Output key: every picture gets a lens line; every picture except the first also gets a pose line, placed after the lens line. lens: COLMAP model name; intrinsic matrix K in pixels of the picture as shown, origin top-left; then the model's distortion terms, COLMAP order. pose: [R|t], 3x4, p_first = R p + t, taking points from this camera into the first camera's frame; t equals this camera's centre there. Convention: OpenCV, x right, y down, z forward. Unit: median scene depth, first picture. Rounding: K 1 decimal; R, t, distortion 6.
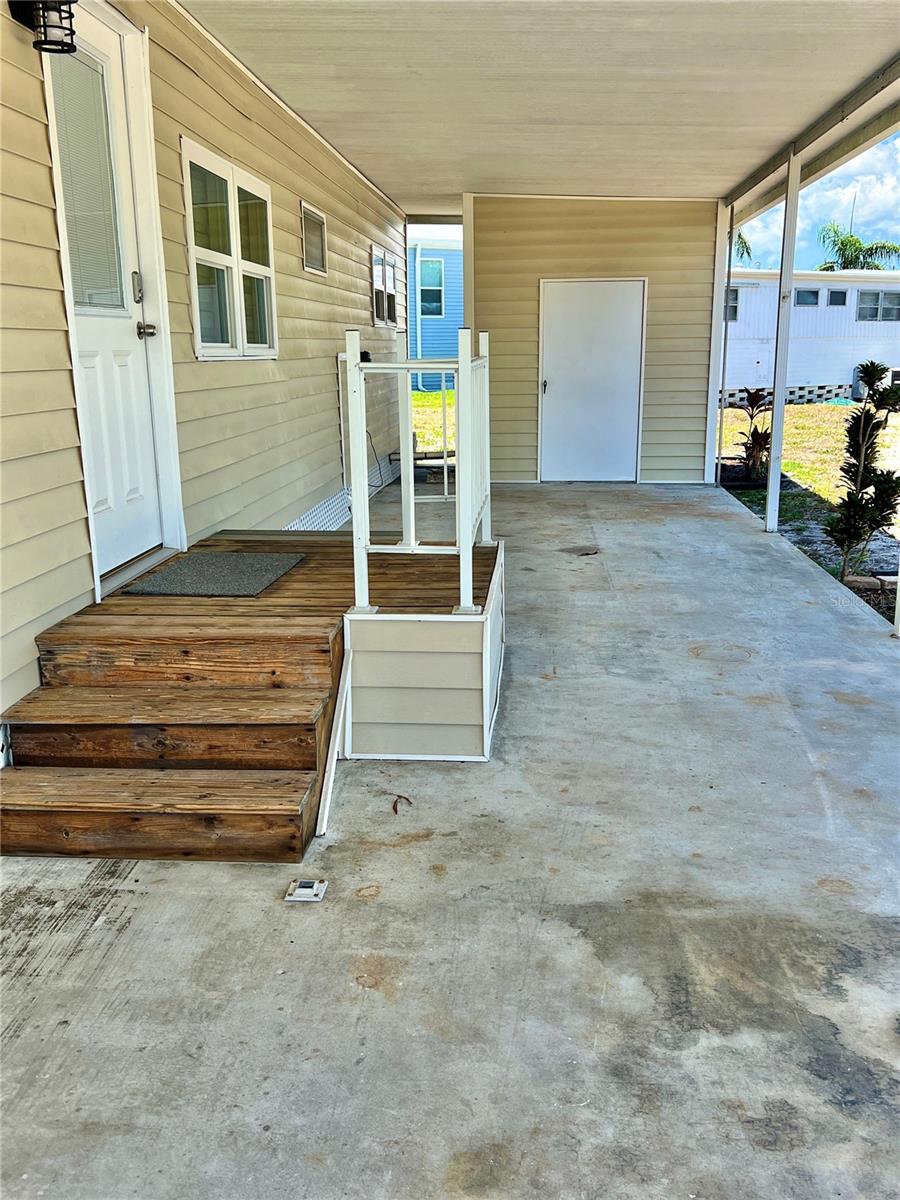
lens RADIAL K [[1053.6, 0, 450.0], [0, 1053.6, 600.0], [0, 0, 1]] dist [-0.002476, -0.000616]
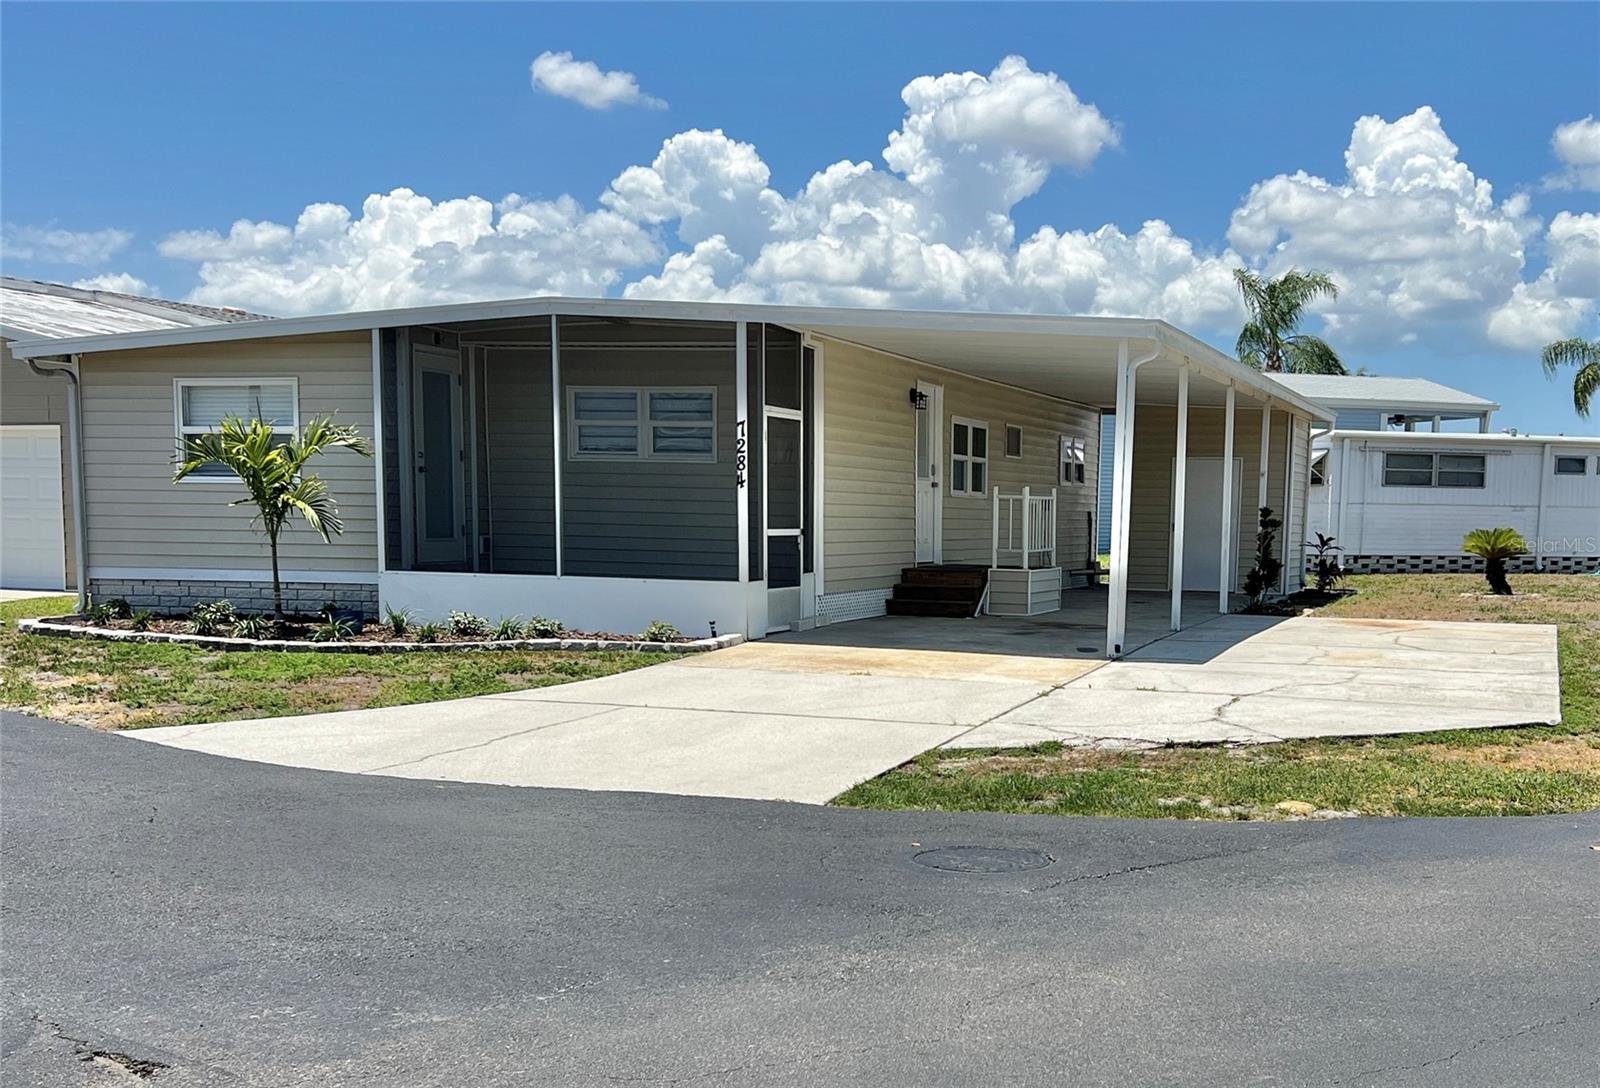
lens RADIAL K [[1858.7, 0, 800.0], [0, 1858.7, 544.0], [0, 0, 1]] dist [-0.002247, -0.004902]
pose [[0.954854, 0.029447, -0.295612, 0.628546], [-0.093652, 0.974174, -0.205463, 0.711776], [0.281928, 0.223872, 0.932951, -2.765335]]
